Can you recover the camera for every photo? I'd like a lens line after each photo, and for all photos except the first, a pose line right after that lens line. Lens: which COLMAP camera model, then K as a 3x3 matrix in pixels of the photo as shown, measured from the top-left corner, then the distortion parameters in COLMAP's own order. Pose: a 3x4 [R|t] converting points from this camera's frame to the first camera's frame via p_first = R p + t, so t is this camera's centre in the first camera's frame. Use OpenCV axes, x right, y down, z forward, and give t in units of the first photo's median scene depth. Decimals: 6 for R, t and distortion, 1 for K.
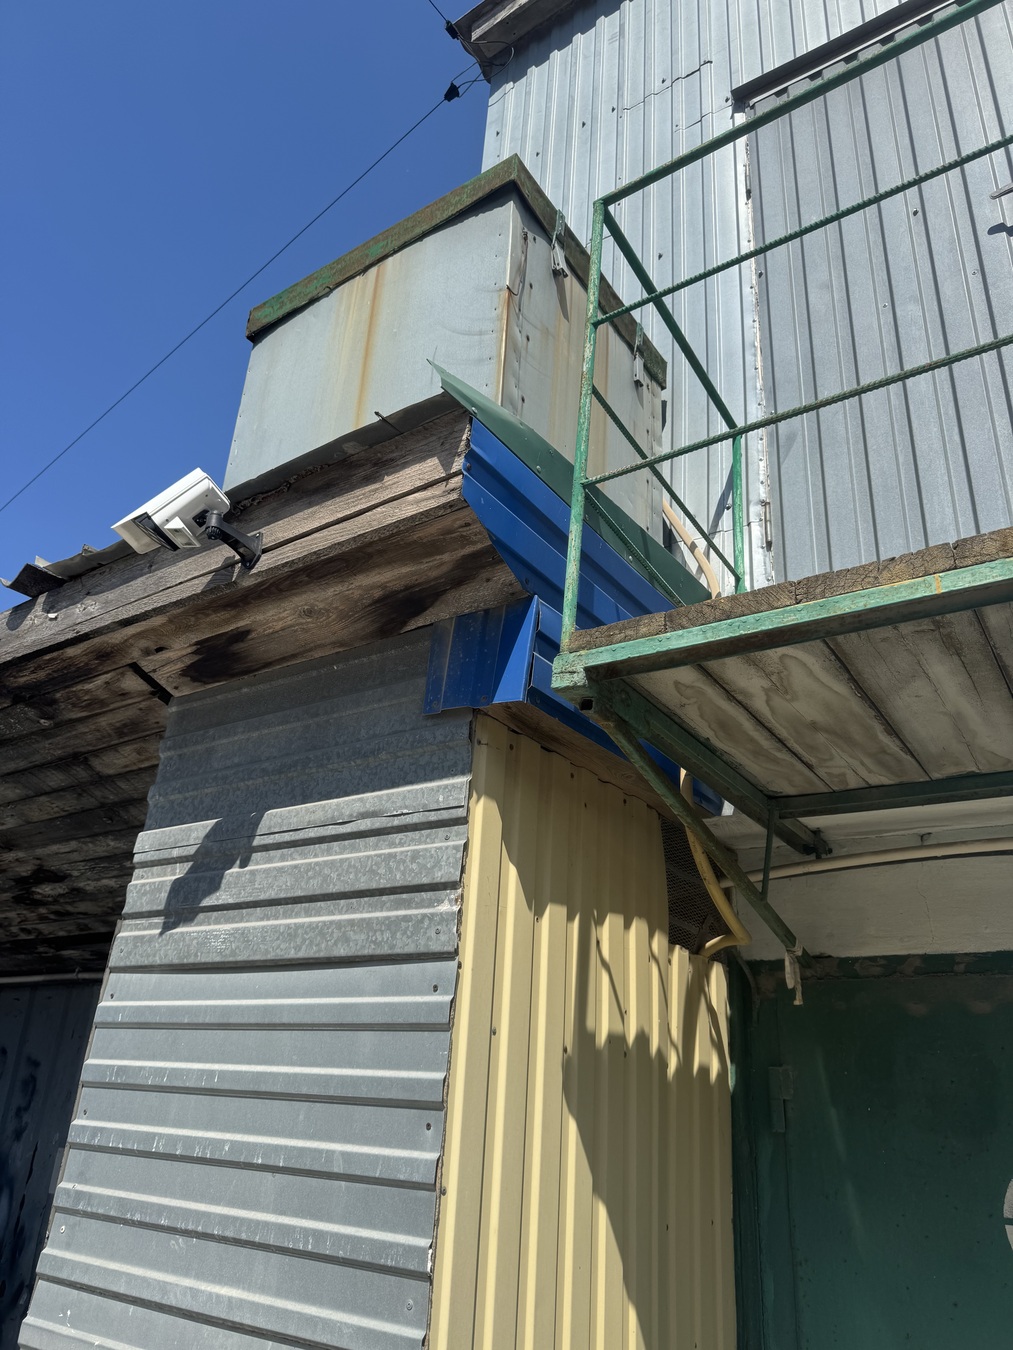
lens RADIAL K [[949.0, 0, 515.0], [0, 949.0, 684.7], [0, 0, 1]] dist [0.063292, -0.075275]
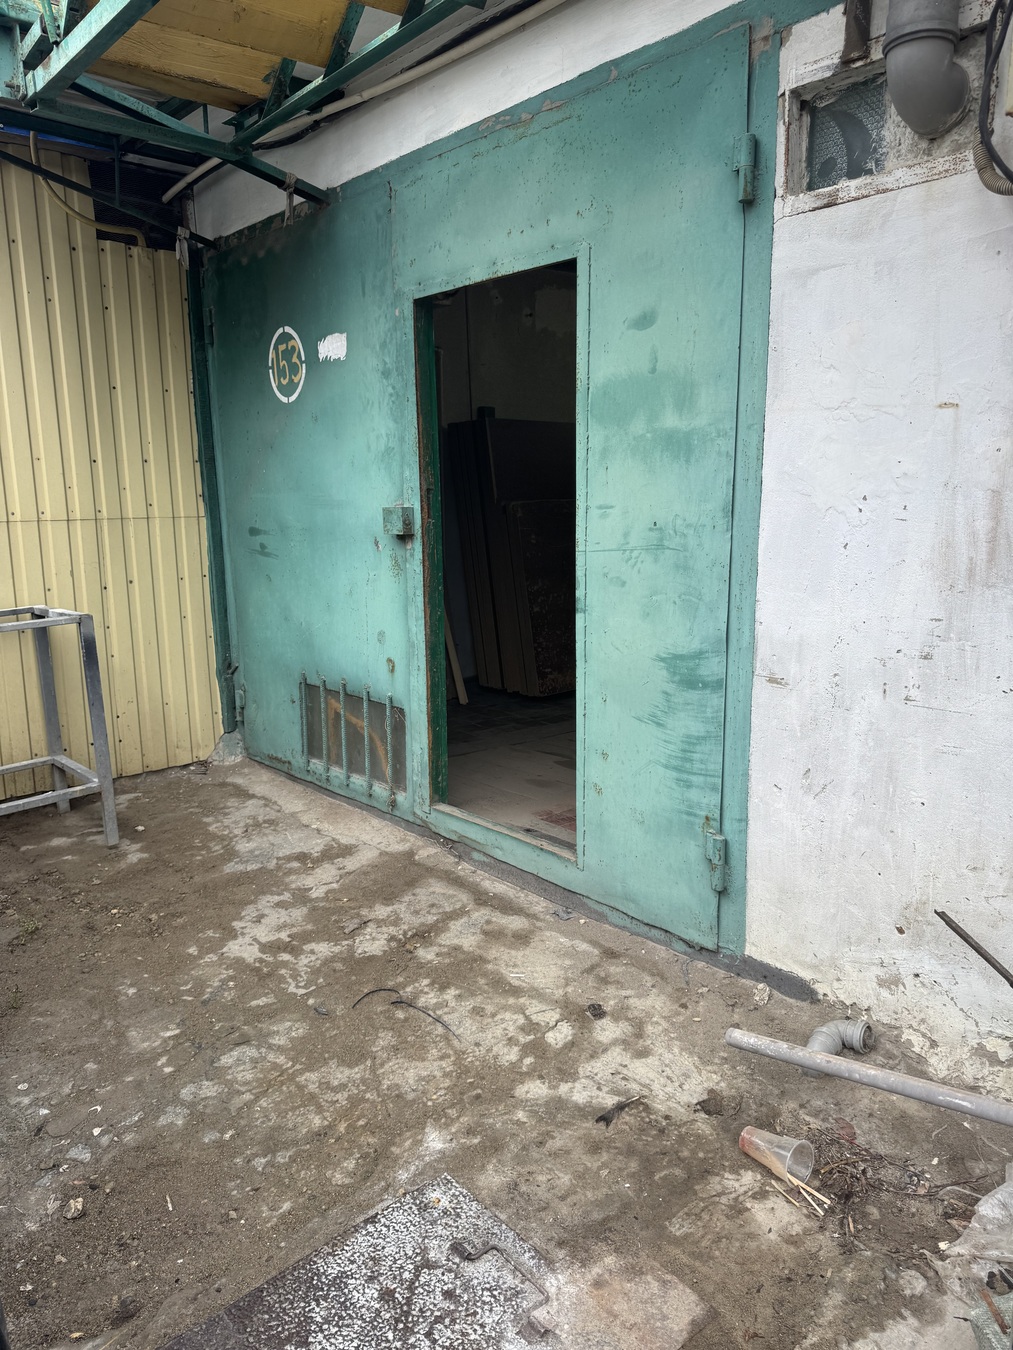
lens RADIAL K [[949.0, 0, 508.7], [0, 949.0, 683.3], [0, 0, 1]] dist [0.063292, -0.075275]
pose [[0.969326, -0.028439, -0.244127, 1.504147], [0.165611, 0.809505, 0.563271, 0.072998], [0.181603, -0.586424, 0.789384, -0.838092]]
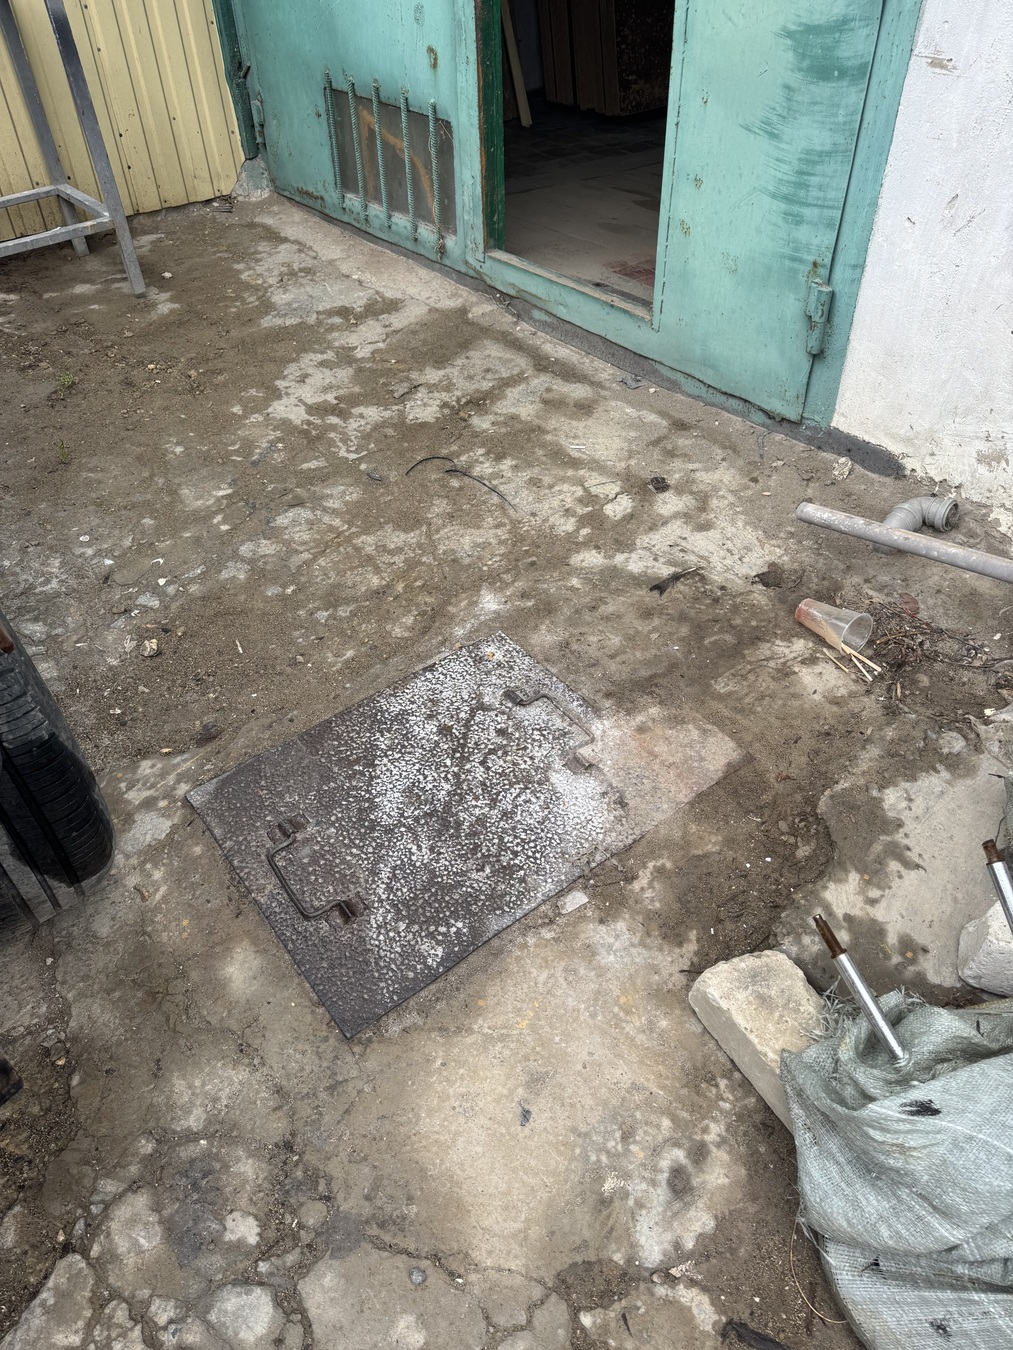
lens RADIAL K [[949.0, 0, 505.0], [0, 949.0, 679.7], [0, 0, 1]] dist [0.063292, -0.075275]
pose [[0.950522, 0.135275, -0.279658, 1.478477], [0.200874, 0.419072, 0.885454, 0.161323], [0.236977, -0.897819, 0.371164, -0.782587]]
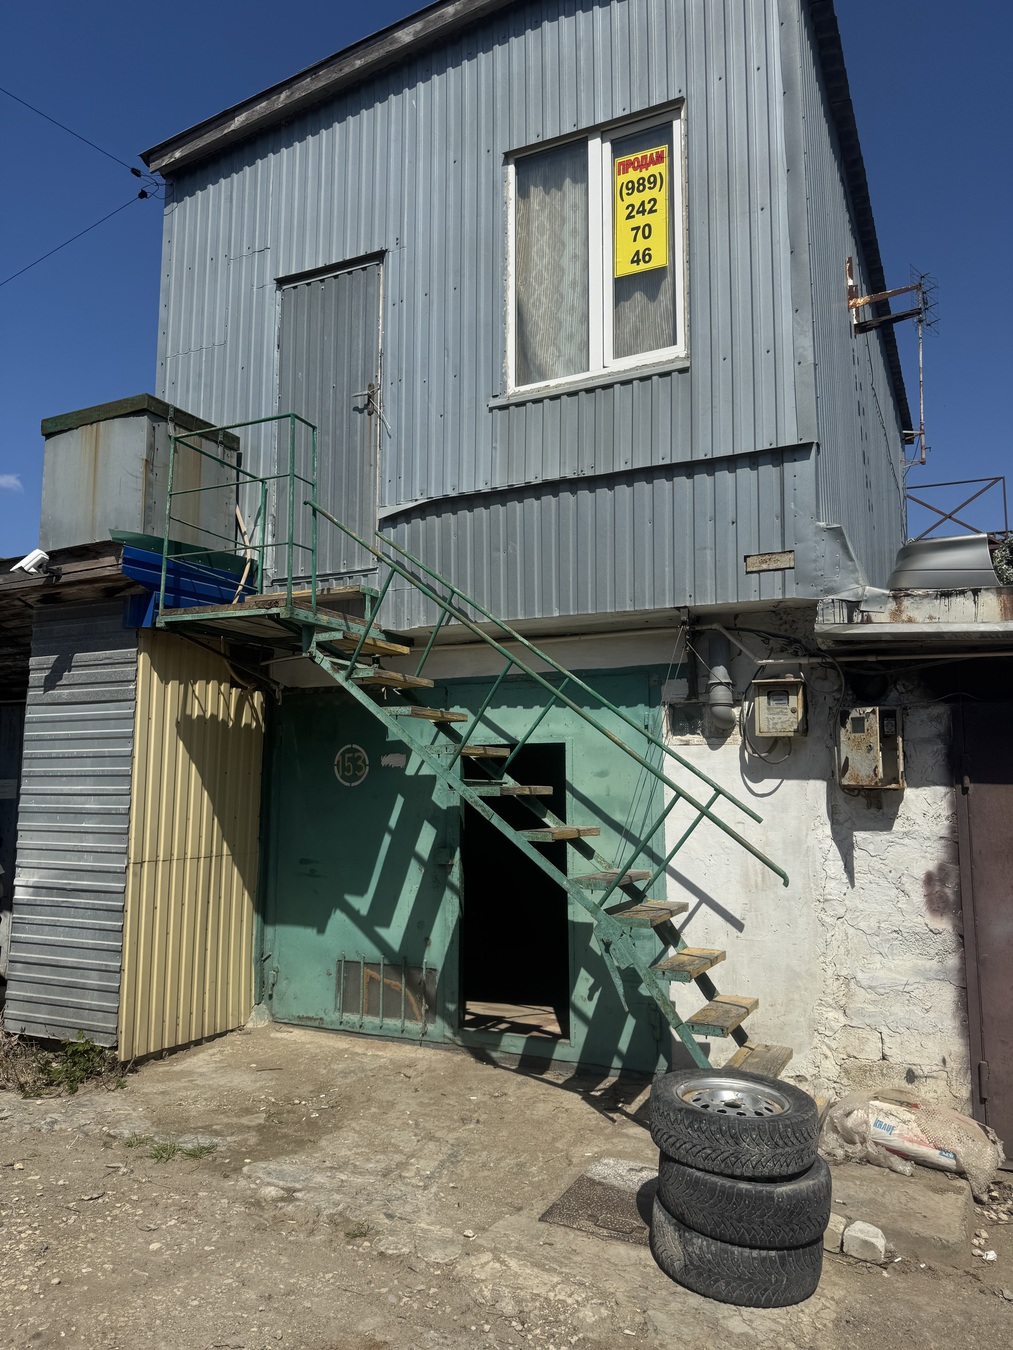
lens RADIAL K [[949.0, 0, 502.4], [0, 949.0, 678.4], [0, 0, 1]] dist [0.063292, -0.075275]
pose [[0.989010, -0.040081, 0.142309, 0.661387], [-0.005364, 0.952190, 0.305461, -0.749873], [-0.147748, -0.302867, 0.941510, -2.142738]]
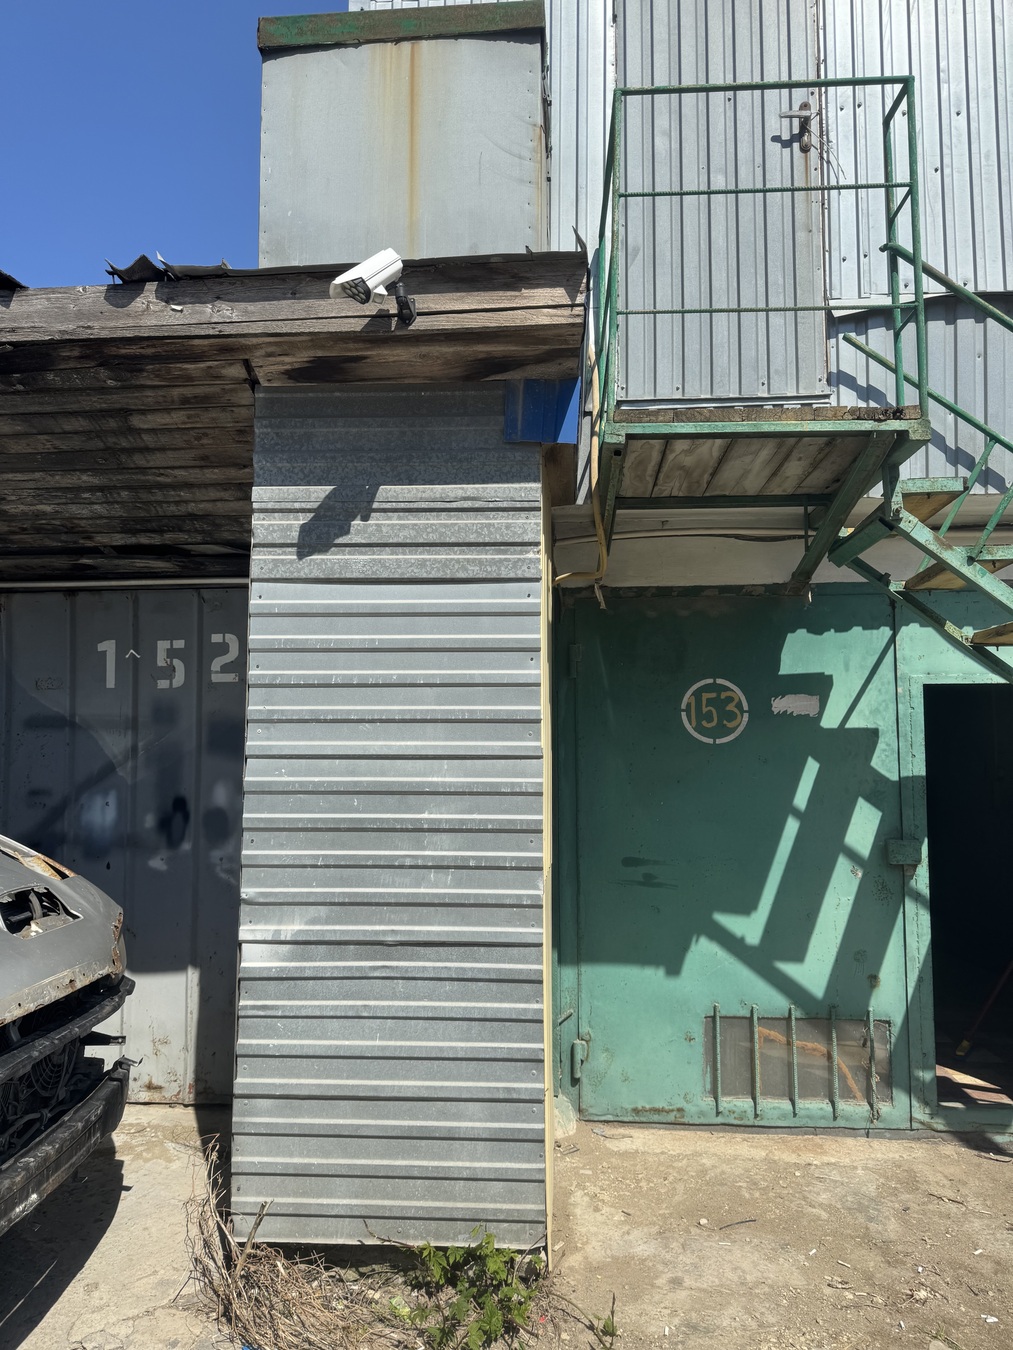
lens RADIAL K [[949.0, 0, 509.5], [0, 949.0, 673.2], [0, 0, 1]] dist [0.063292, -0.075275]
pose [[0.864442, -0.017881, 0.502415, -0.887832], [-0.161846, 0.936266, 0.311789, -0.102489], [-0.475969, -0.350837, 0.806453, -0.472873]]
